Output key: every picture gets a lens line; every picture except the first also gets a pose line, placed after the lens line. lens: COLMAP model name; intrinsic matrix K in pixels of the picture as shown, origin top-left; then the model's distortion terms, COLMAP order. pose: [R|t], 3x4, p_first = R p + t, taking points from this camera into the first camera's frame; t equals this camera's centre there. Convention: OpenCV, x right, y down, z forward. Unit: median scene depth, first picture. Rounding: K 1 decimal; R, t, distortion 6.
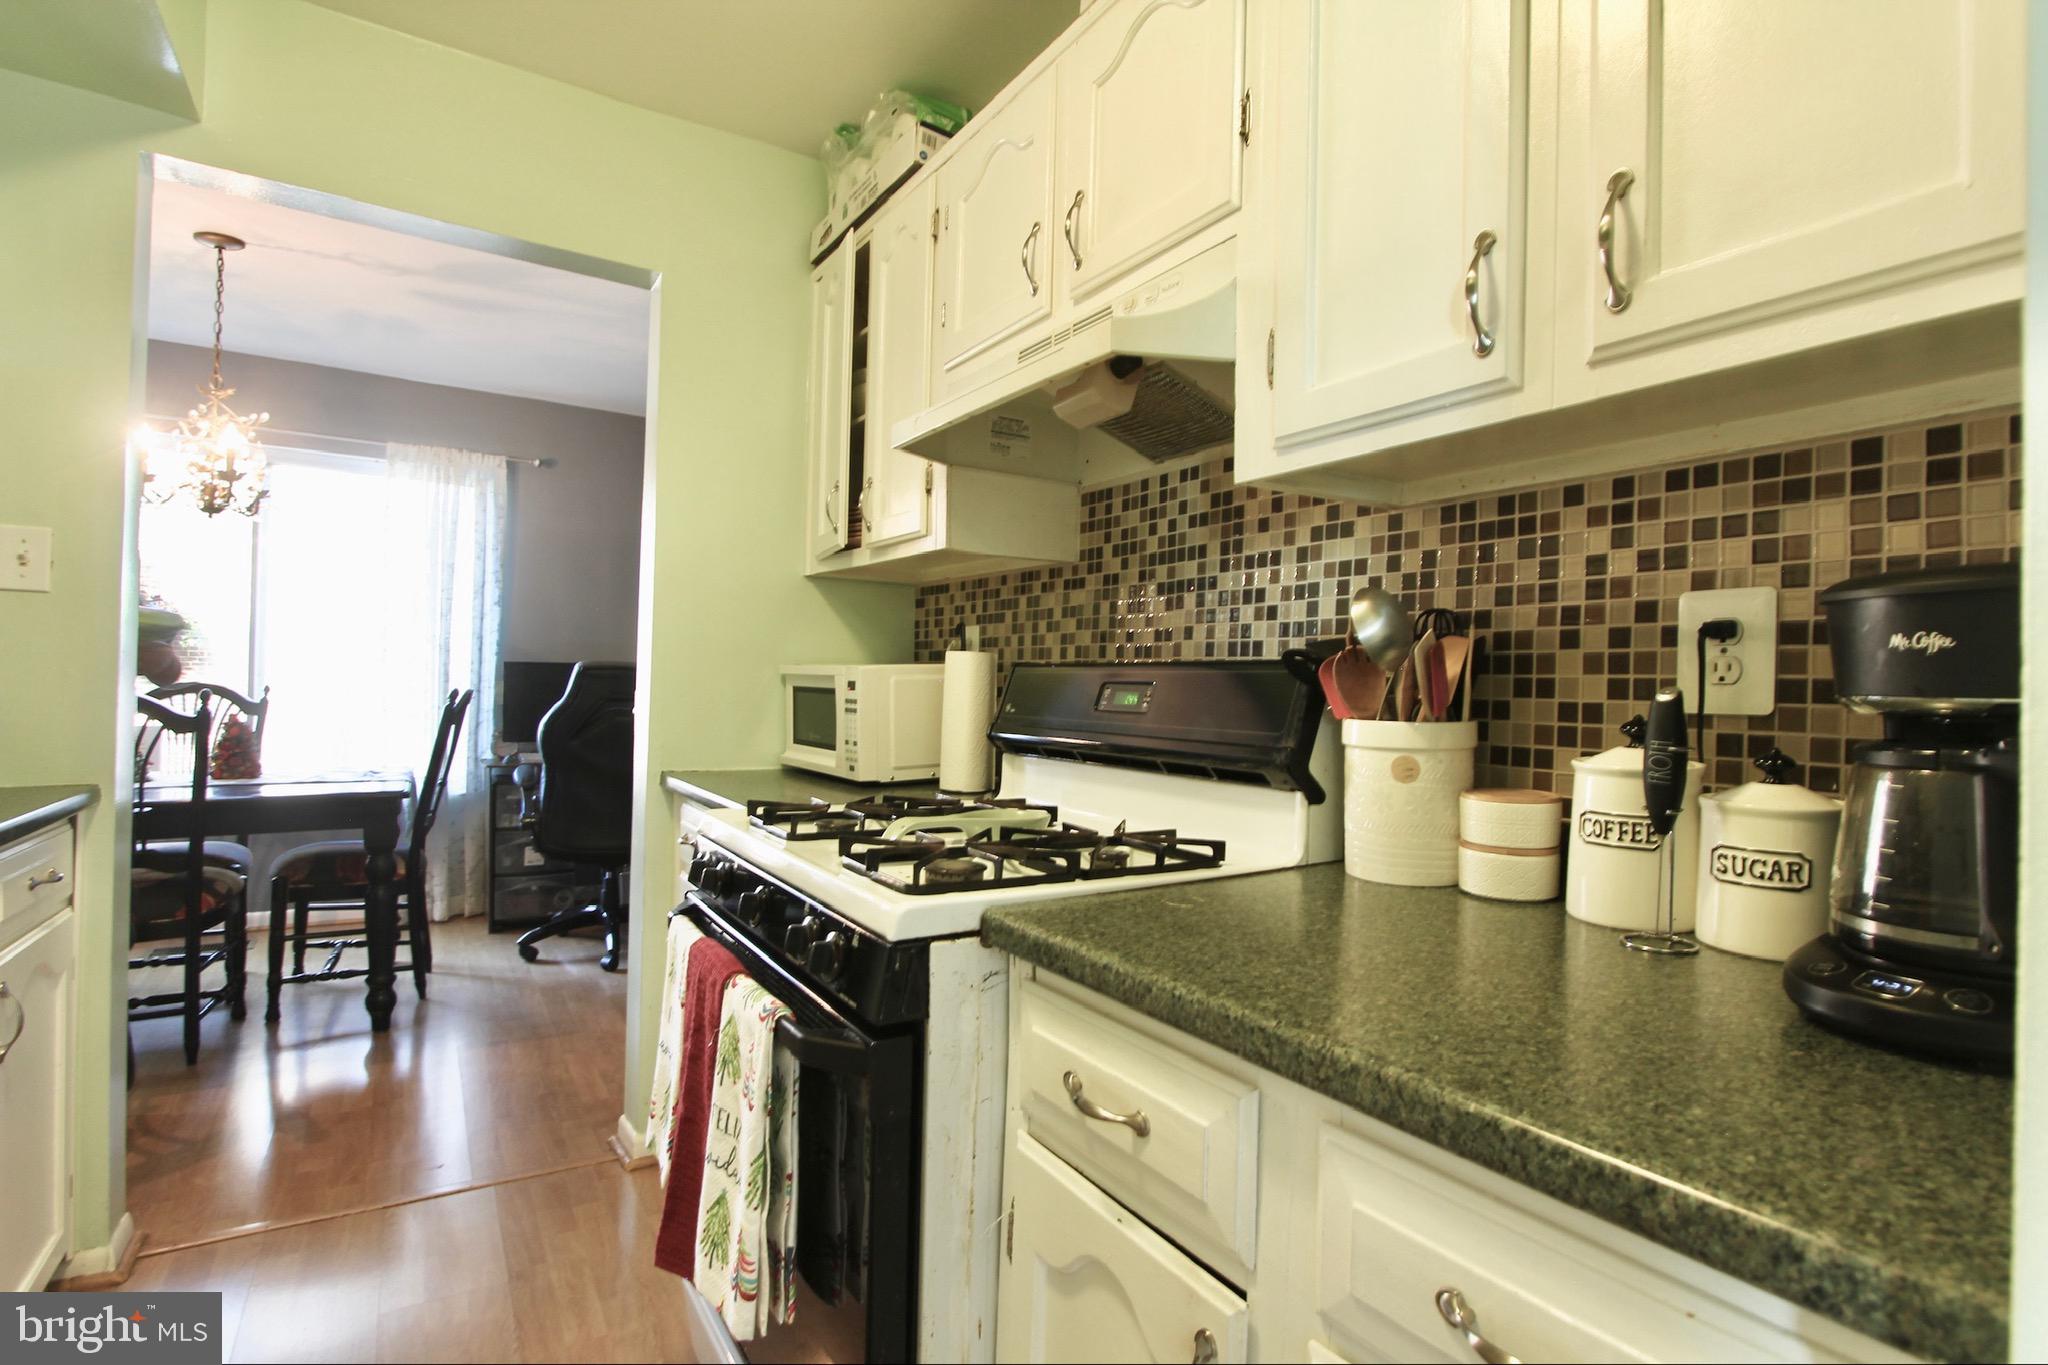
lens RADIAL K [[974.7, 0, 1041.0], [0, 974.7, 692.8], [0, 0, 1]] dist [-0.022316, 0.002843]
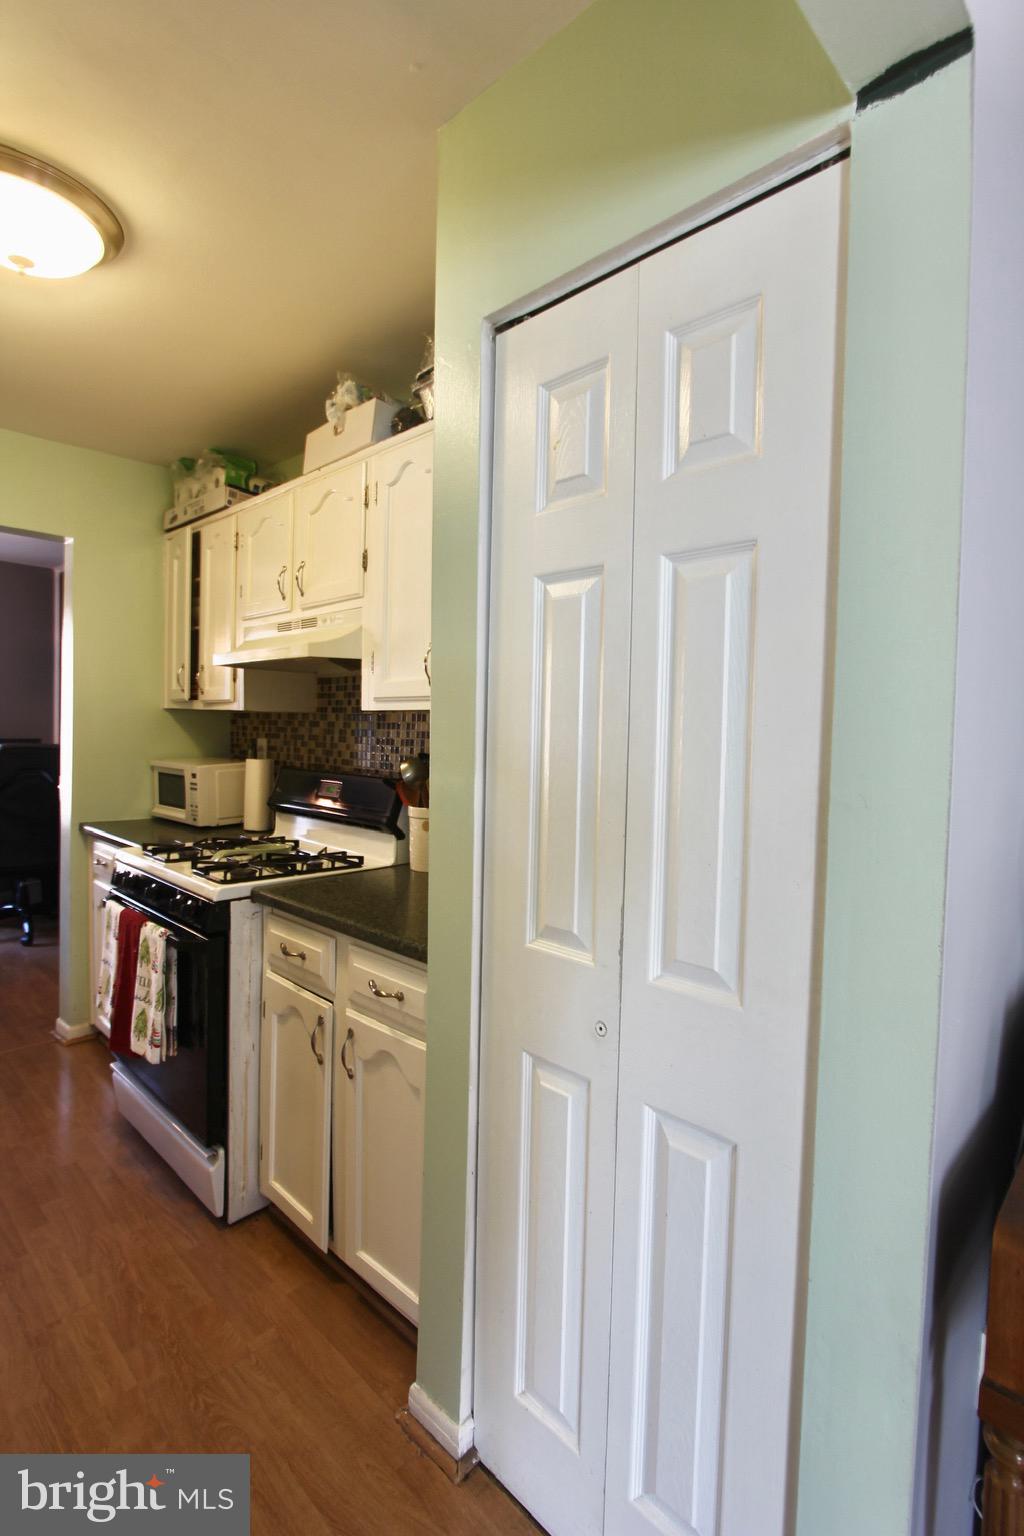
lens RADIAL K [[731.0, 0, 510.8], [0, 731.0, 757.1], [0, 0, 1]] dist [-0.022316, 0.002843]
pose [[0.974769, -0.009336, 0.223021, 0.084662], [0.001117, 0.999316, 0.036952, -0.091270], [-0.223214, -0.035771, 0.974113, -0.479908]]
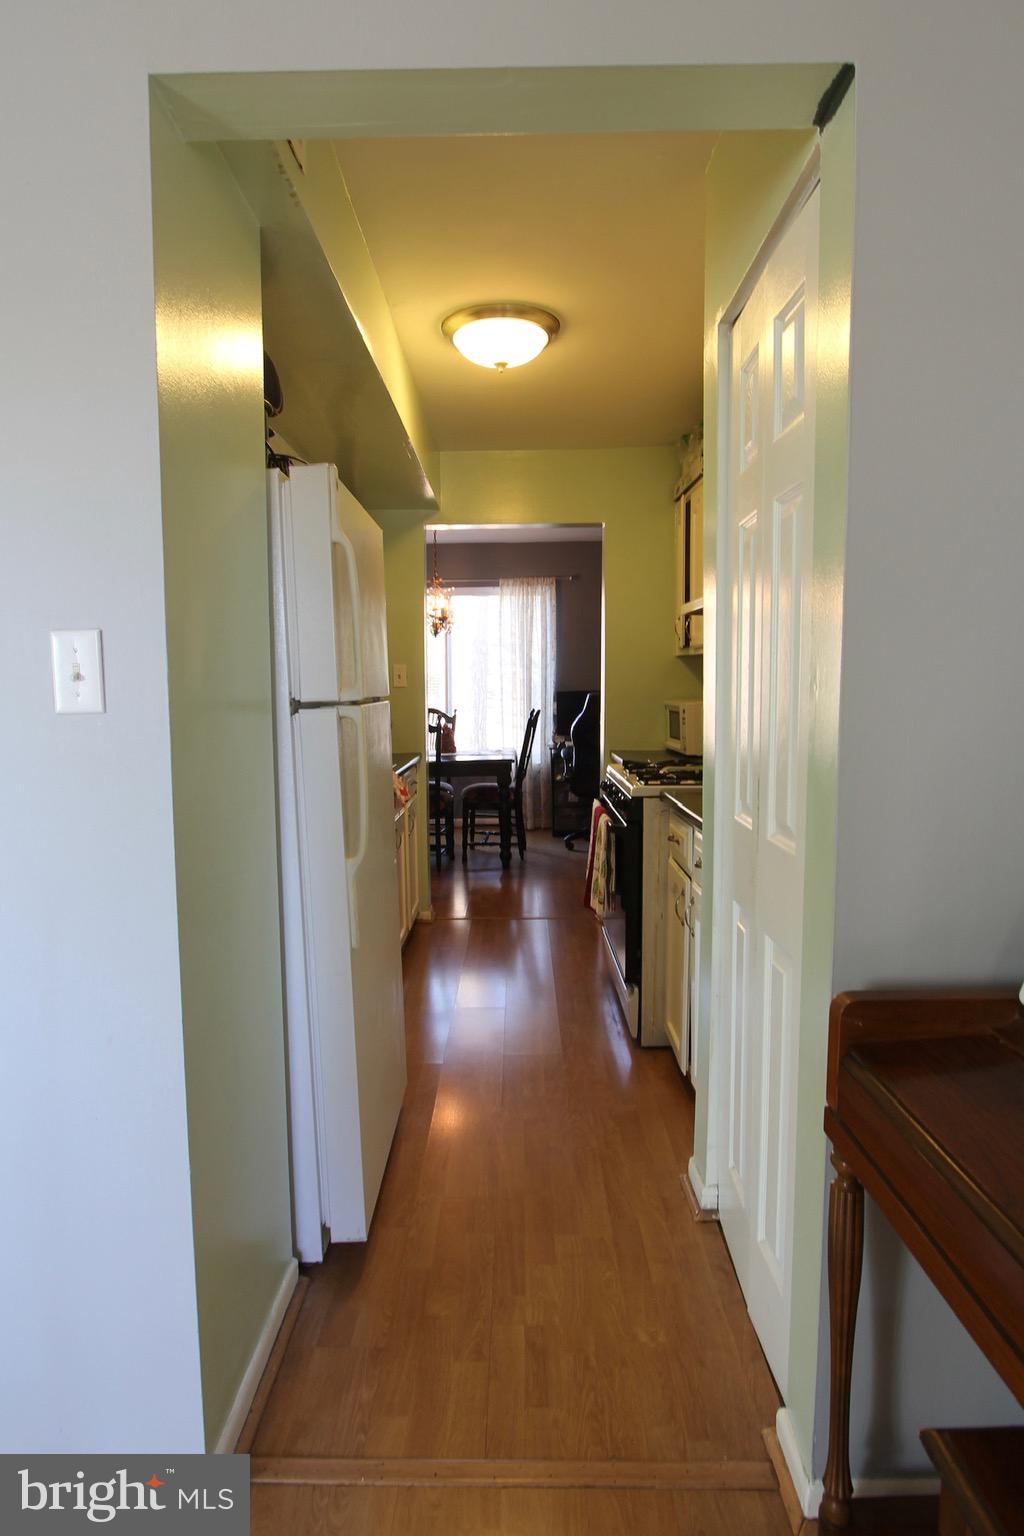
lens RADIAL K [[827.0, 0, 496.3], [0, 827.0, 756.8], [0, 0, 1]] dist [-0.016578, 0.000779]
pose [[0.824919, 0.015427, -0.565040, 0.488316], [0.030147, 0.997004, 0.071233, -0.049971], [0.564446, -0.075796, 0.821982, -0.741786]]
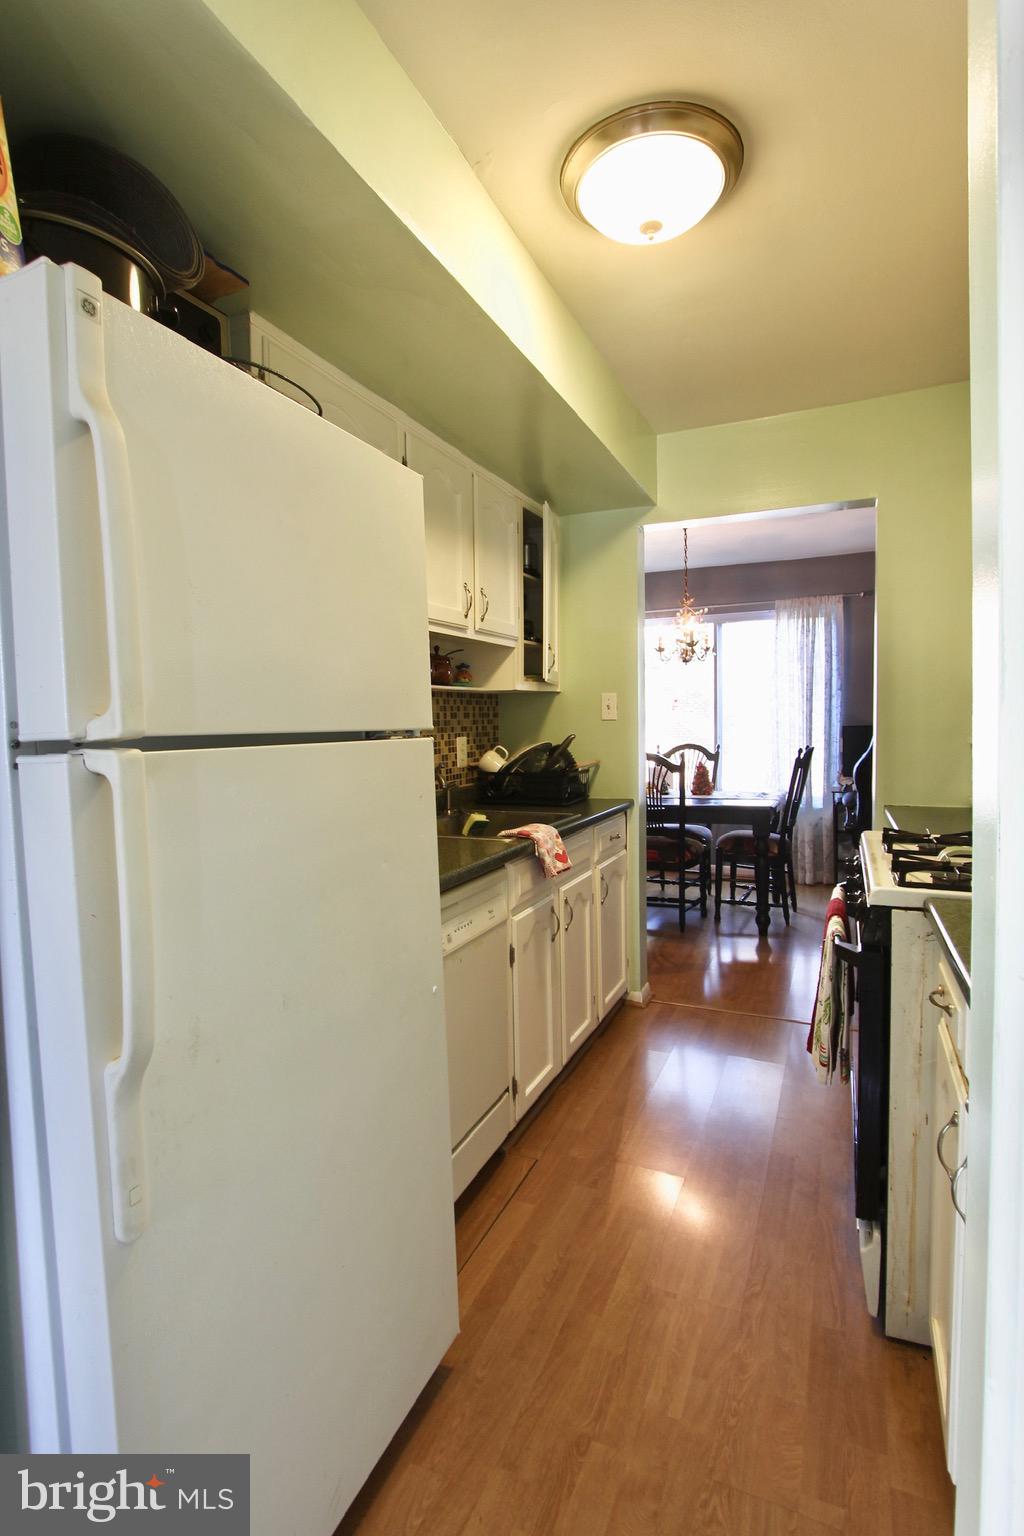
lens RADIAL K [[731.0, 0, 516.8], [0, 731.0, 755.8], [0, 0, 1]] dist [-0.022316, 0.002843]
pose [[0.544183, 0.002430, -0.838963, 0.312001], [0.026538, 0.999446, 0.020108, -0.045281], [0.838546, -0.033207, 0.543817, -0.188229]]
